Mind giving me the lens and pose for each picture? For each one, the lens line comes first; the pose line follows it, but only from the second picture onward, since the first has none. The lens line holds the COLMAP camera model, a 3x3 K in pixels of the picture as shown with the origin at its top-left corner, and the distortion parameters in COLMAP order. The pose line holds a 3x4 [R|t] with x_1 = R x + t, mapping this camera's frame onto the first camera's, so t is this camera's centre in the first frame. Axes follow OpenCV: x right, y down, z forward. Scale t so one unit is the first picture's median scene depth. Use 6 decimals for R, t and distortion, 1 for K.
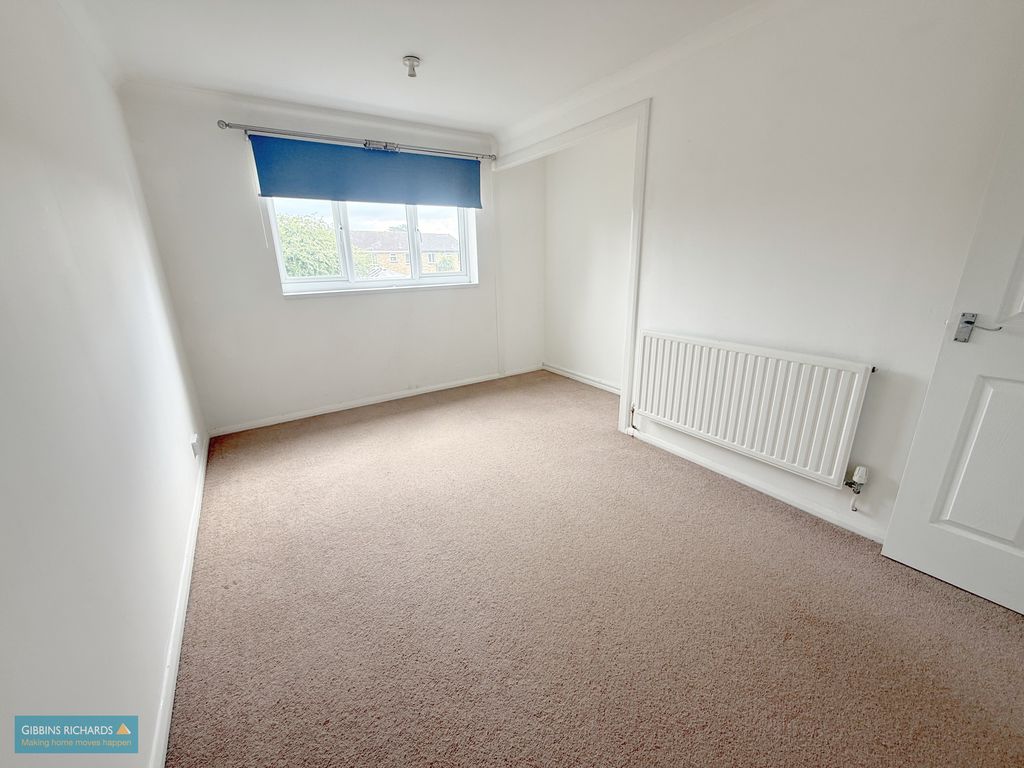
lens RADIAL K [[405.2, 0, 509.1], [0, 405.2, 381.3], [0, 0, 1]] dist [-0.000451, 0.000045]
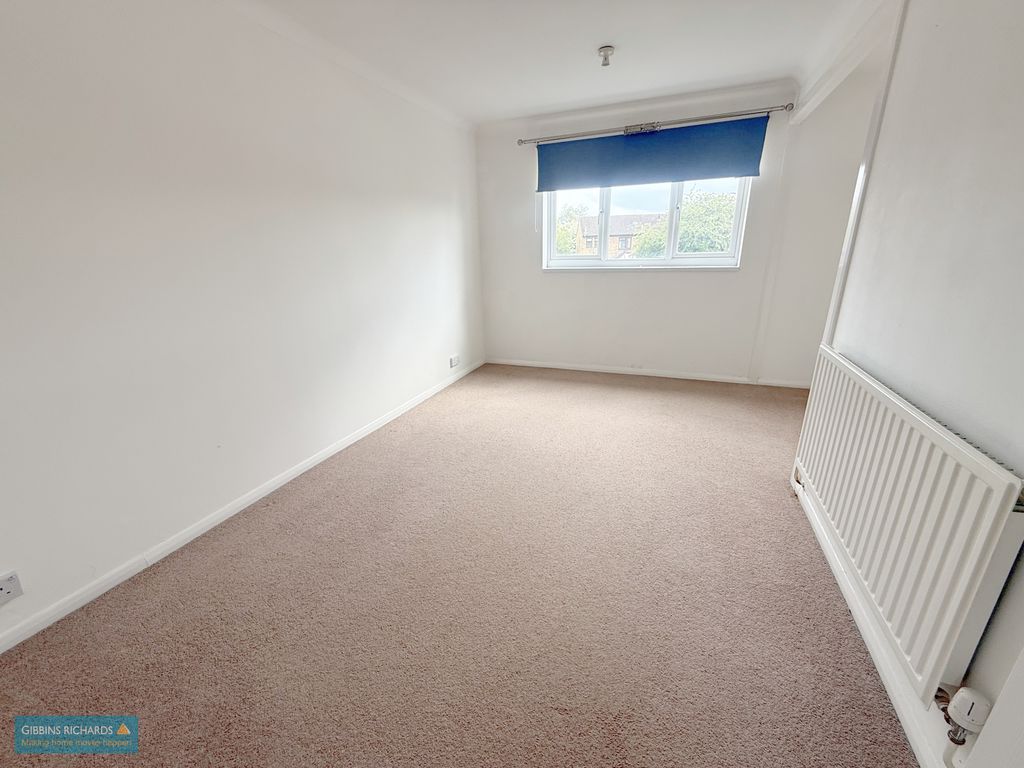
lens RADIAL K [[405.2, 0, 511.2], [0, 405.2, 383.0], [0, 0, 1]] dist [-0.000451, 0.000045]
pose [[0.580746, 0.264373, -0.769962, 0.445277], [-0.223065, 0.961279, 0.161816, -0.047752], [0.782928, 0.077778, 0.617231, 0.146343]]
